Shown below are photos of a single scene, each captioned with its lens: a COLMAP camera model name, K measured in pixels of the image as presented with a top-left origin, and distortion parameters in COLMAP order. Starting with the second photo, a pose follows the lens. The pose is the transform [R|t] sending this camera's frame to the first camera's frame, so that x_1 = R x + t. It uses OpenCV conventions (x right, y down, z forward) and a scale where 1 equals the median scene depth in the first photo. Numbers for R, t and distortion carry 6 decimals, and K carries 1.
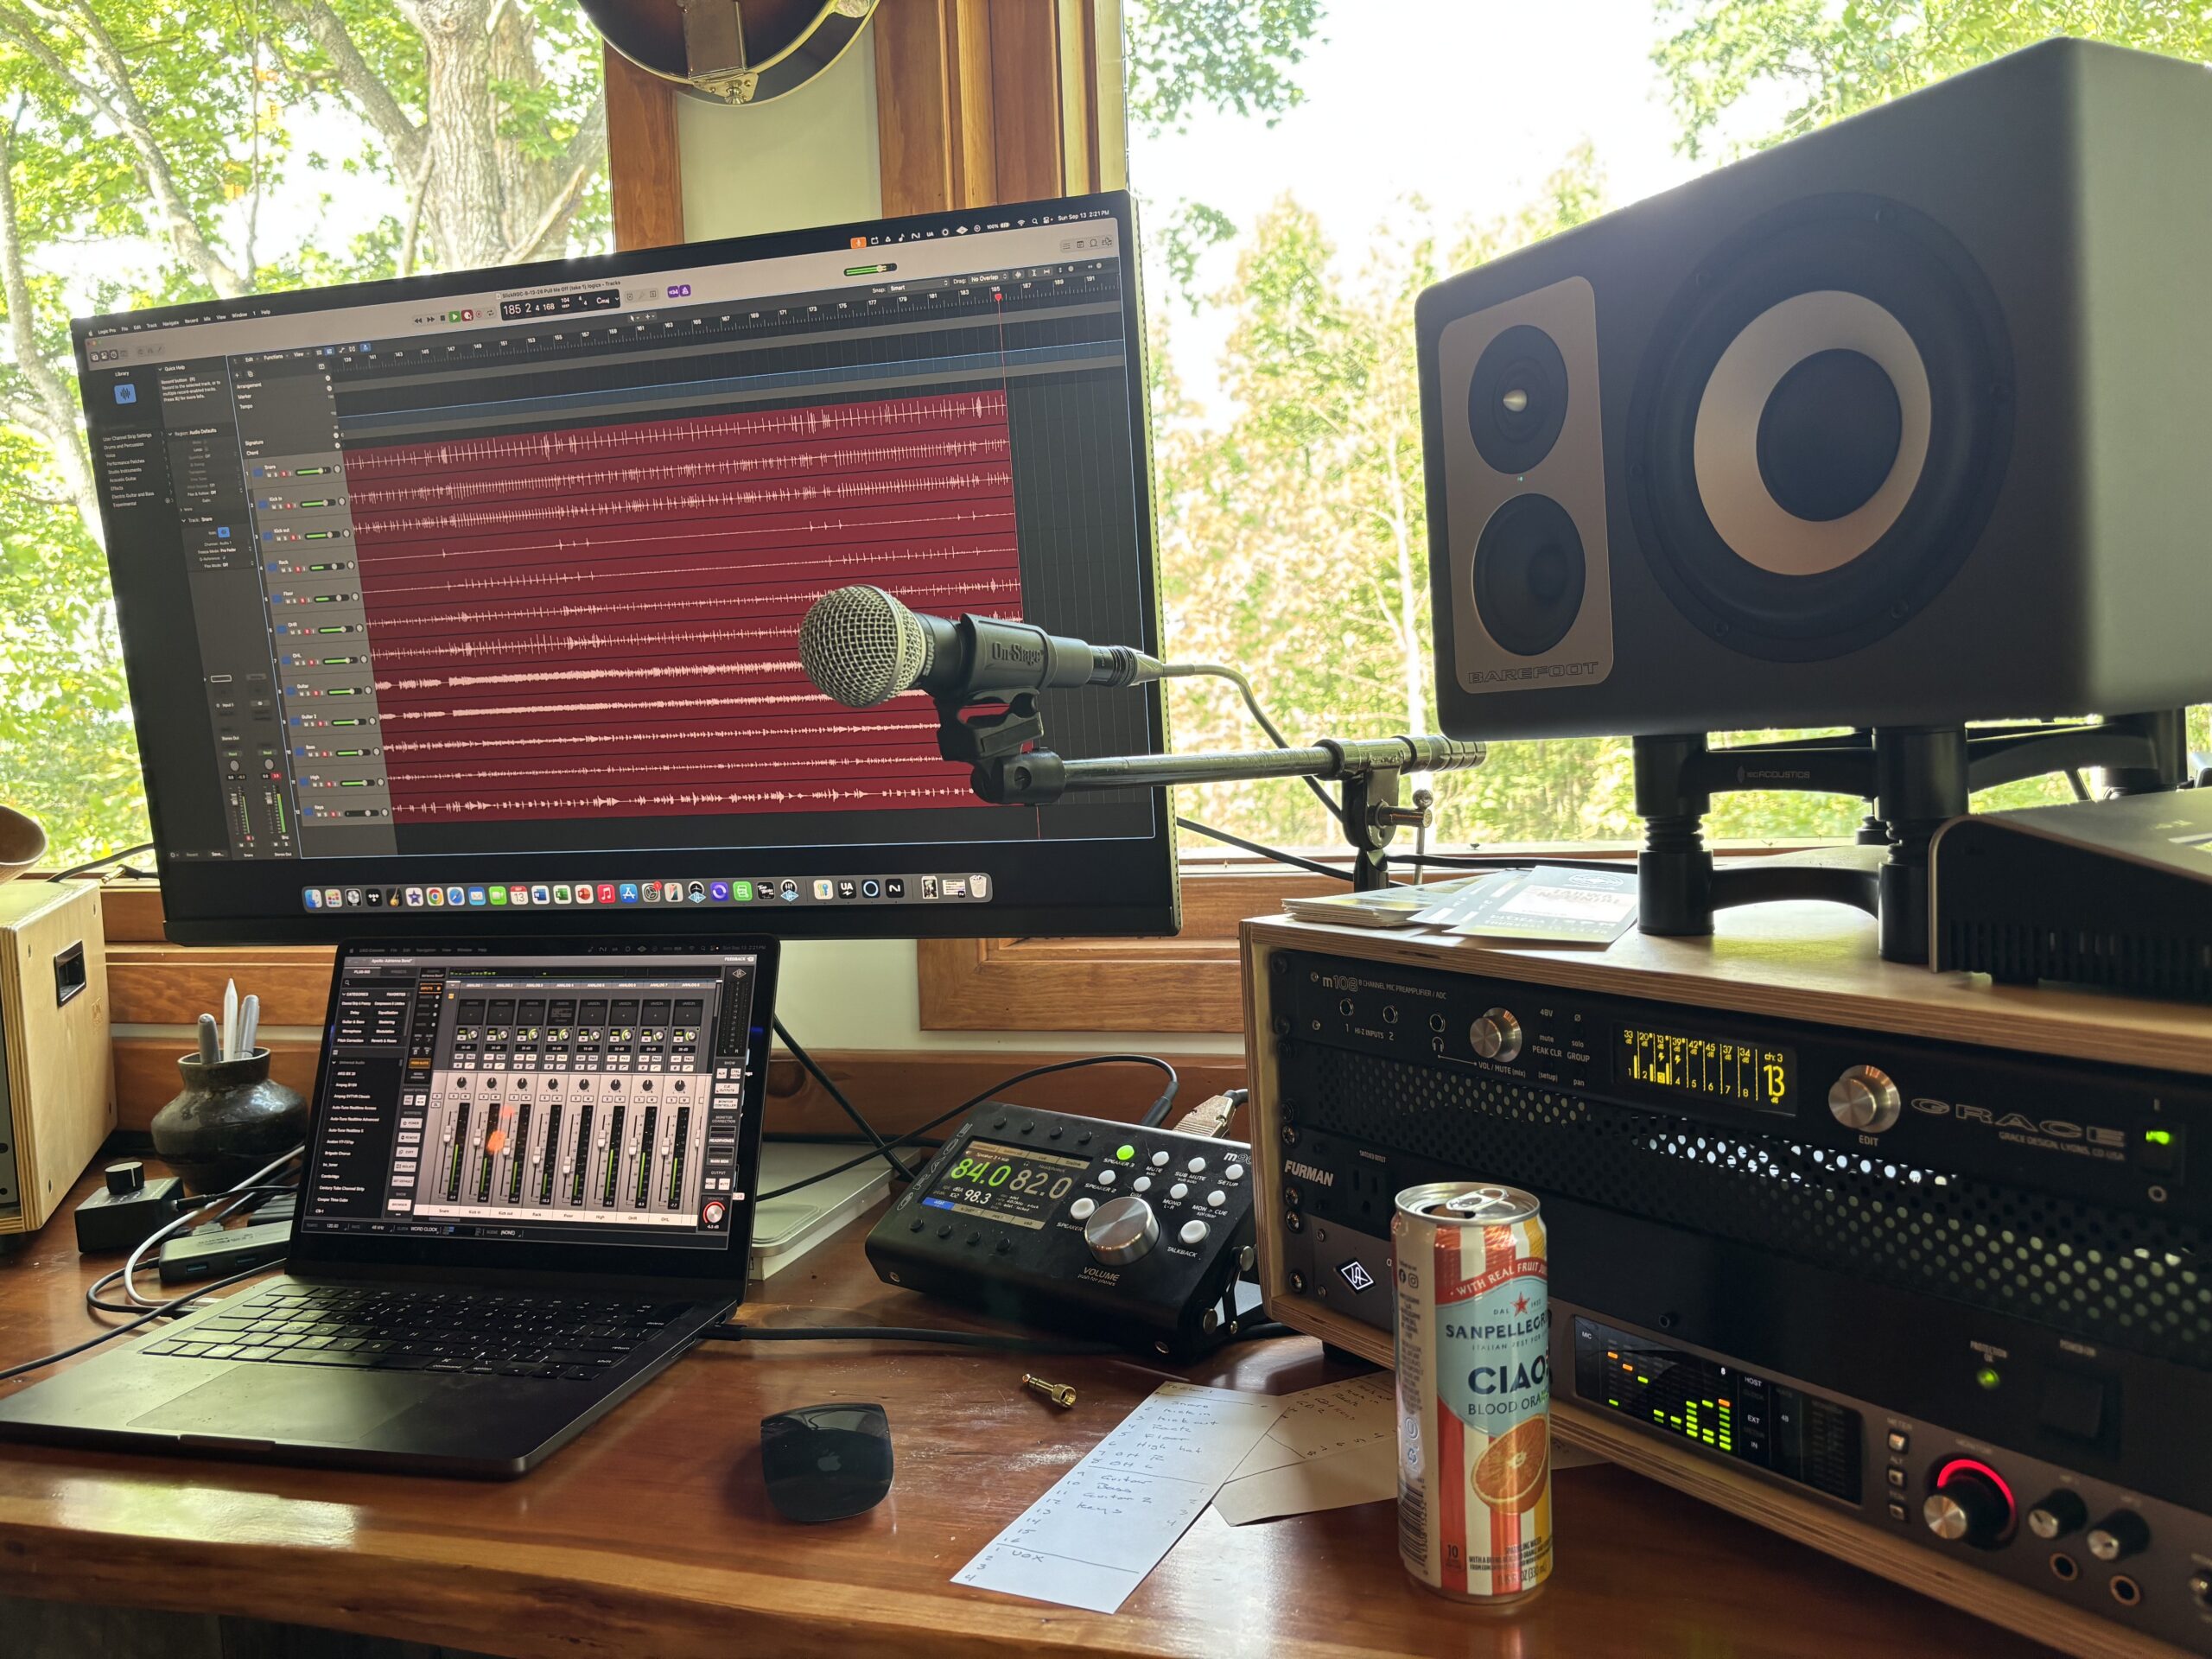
lens RADIAL K [[1663.1, 0, 1106.7], [0, 1663.1, 843.8], [0, 0, 1]] dist [0.043437, -0.050207]
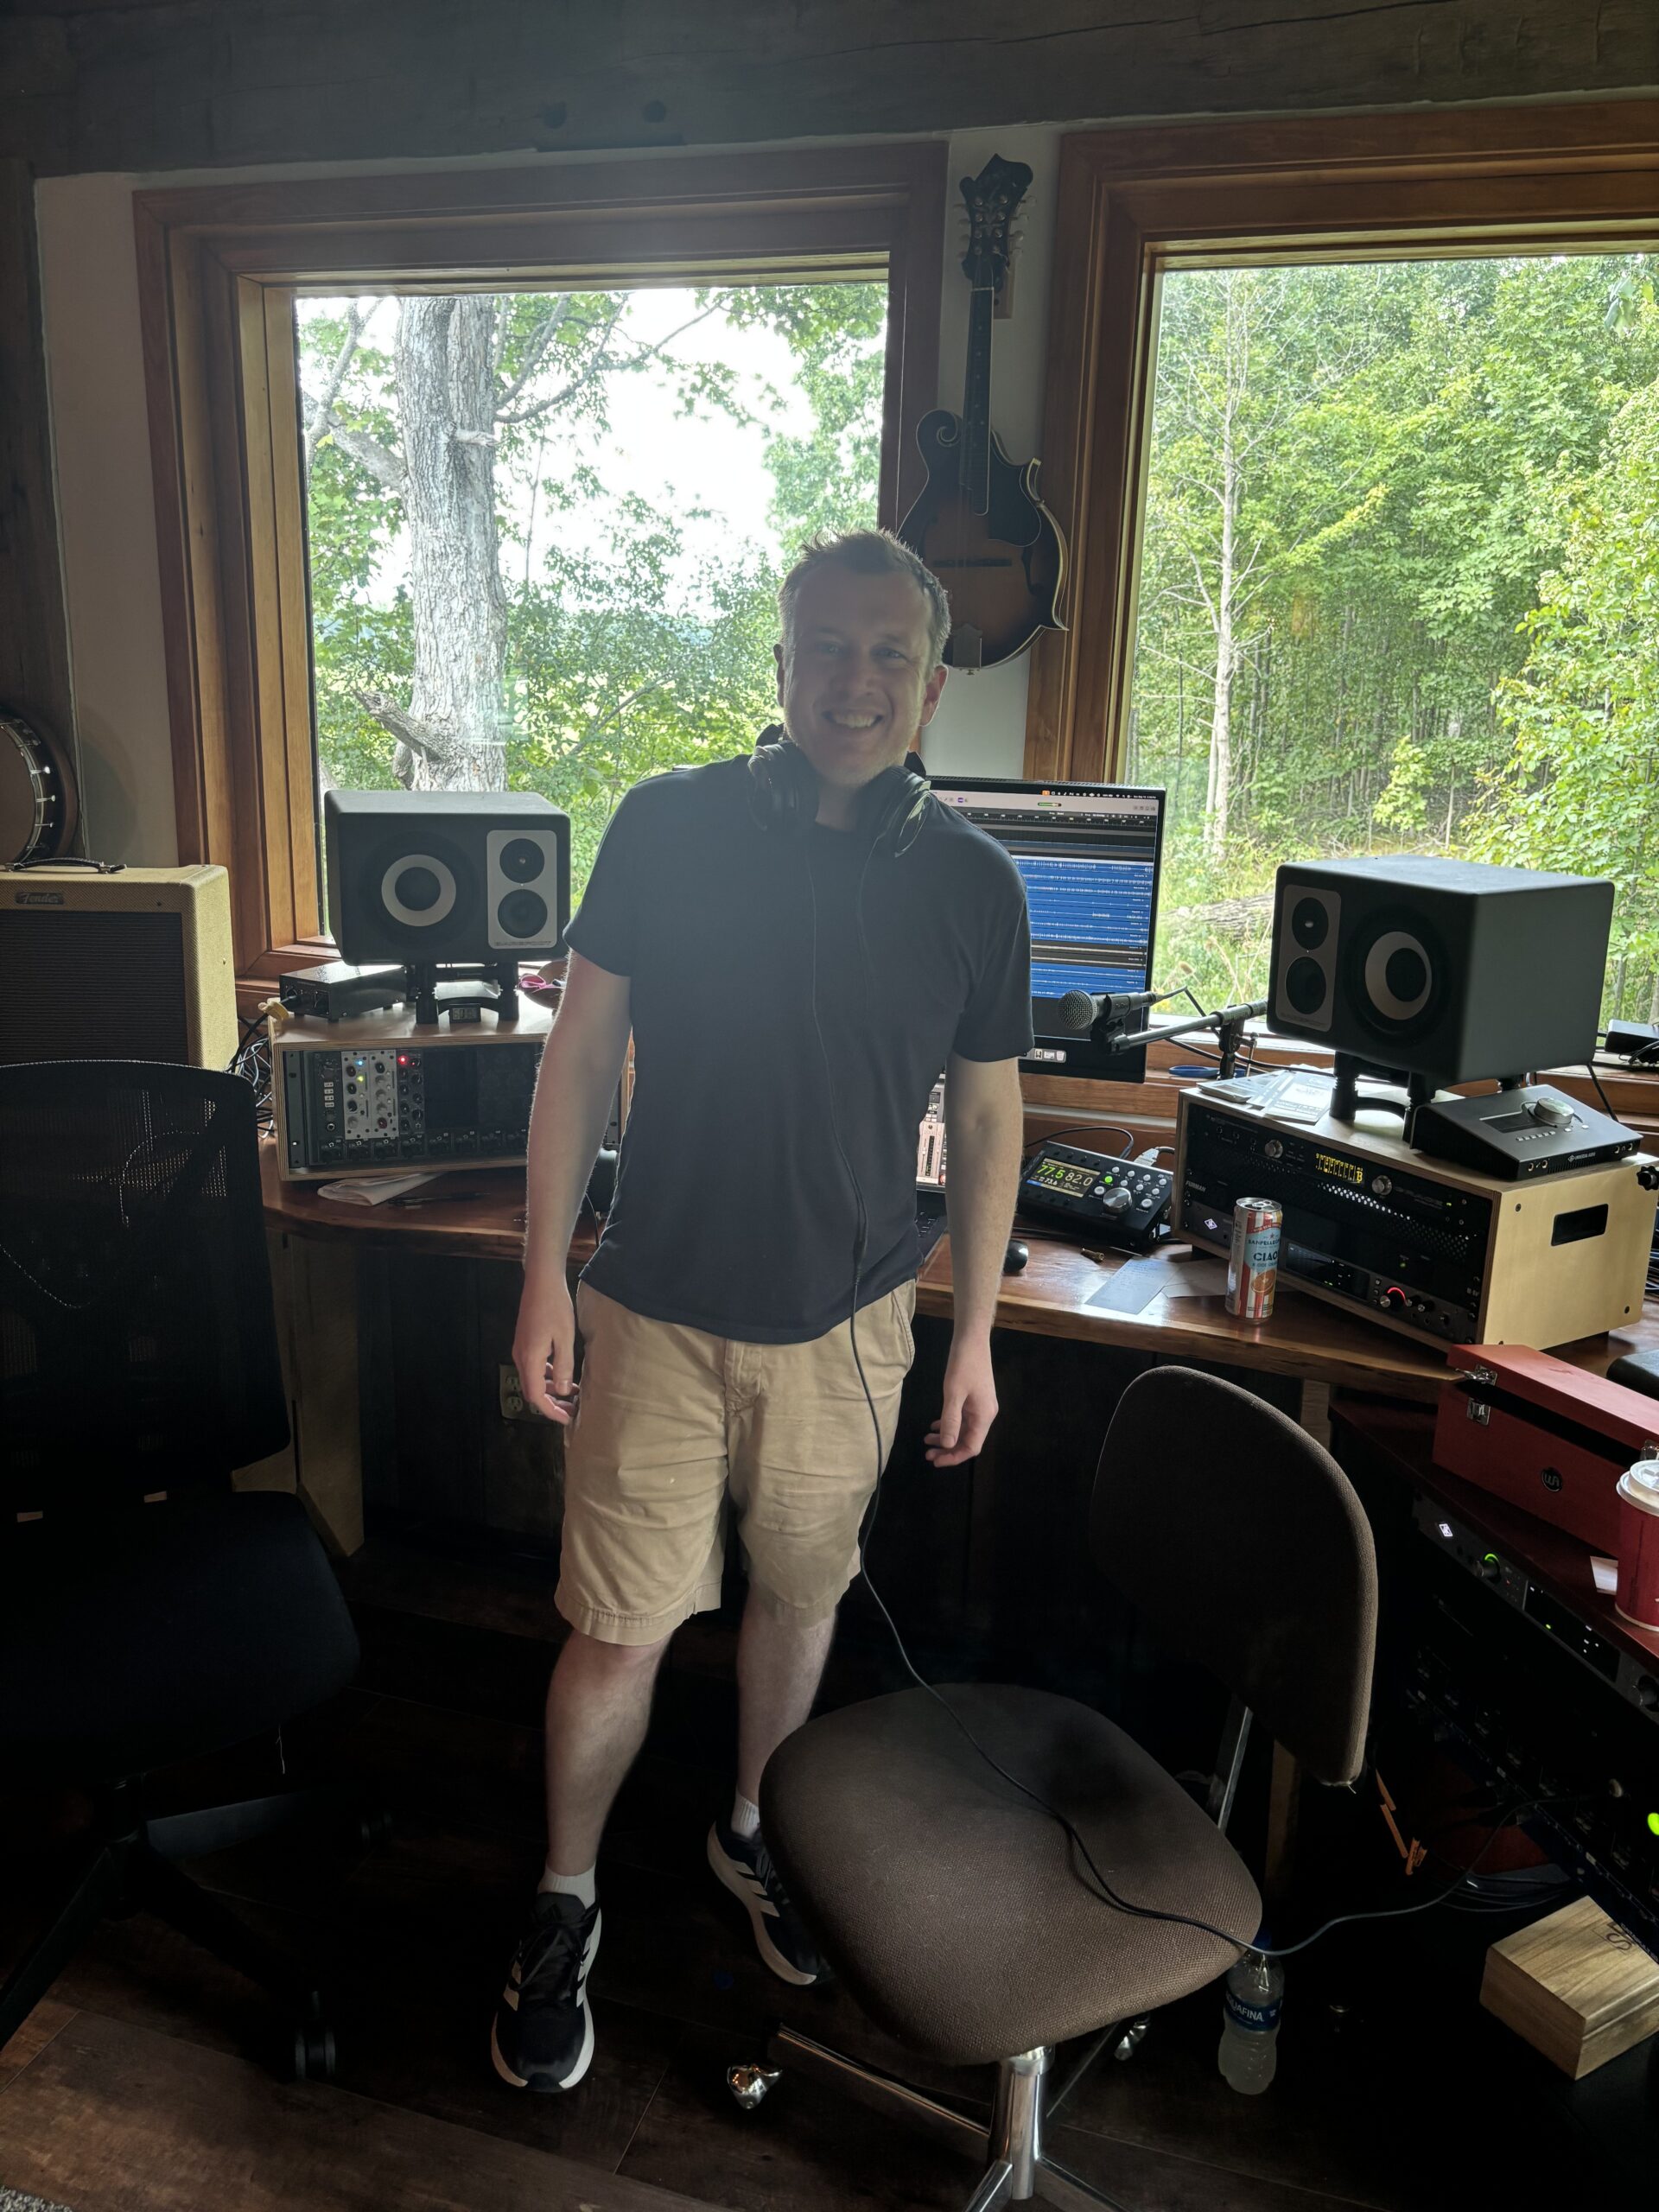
lens RADIAL K [[1663.1, 0, 797.1], [0, 1663.1, 1111.1], [0, 0, 1]] dist [0.043437, -0.050207]
pose [[0.996317, 0.078169, -0.035238, -0.366190], [-0.069888, 0.978424, 0.194429, -0.336124], [0.049676, -0.191250, 0.980283, -1.385534]]
